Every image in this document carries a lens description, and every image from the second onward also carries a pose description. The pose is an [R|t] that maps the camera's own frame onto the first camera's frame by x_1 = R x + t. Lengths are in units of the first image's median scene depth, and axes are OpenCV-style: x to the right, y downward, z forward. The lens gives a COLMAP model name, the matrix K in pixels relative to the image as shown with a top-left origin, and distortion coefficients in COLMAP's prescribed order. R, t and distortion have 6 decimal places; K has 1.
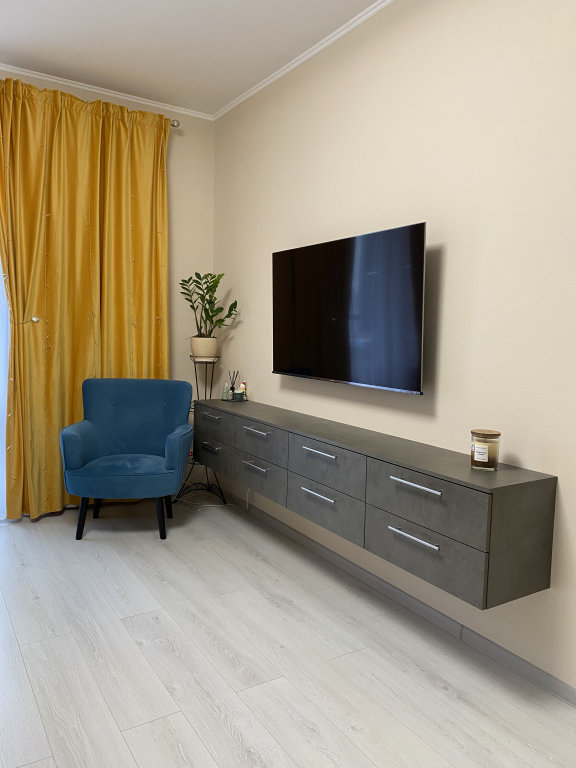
lens RADIAL K [[583.2, 0, 287.8], [0, 583.2, 385.0], [0, 0, 1]] dist [0.038145, -0.043335]
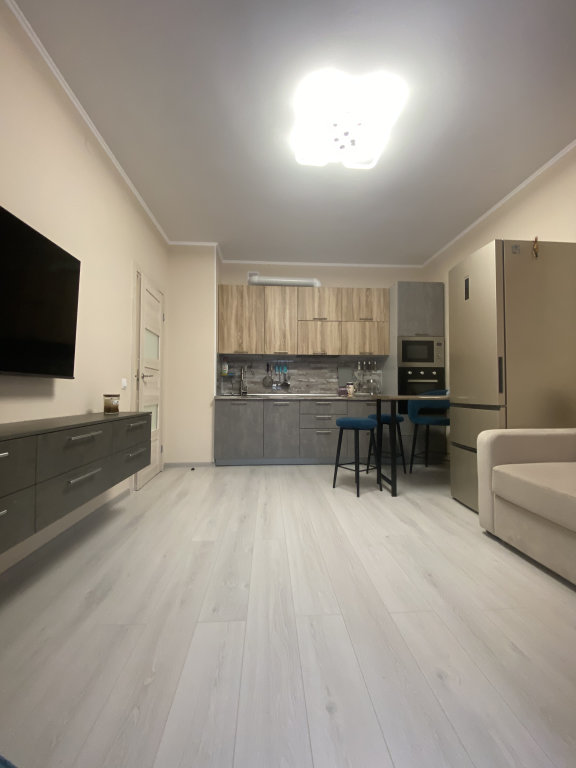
lens RADIAL K [[314.3, 0, 289.3], [0, 314.3, 384.8], [0, 0, 1]] dist [-0.005413, -0.006122]
pose [[-0.880576, -0.021709, 0.473408, -0.408979], [0.011612, 0.997662, 0.067349, -0.010099], [-0.473764, 0.064803, -0.878265, 0.980357]]
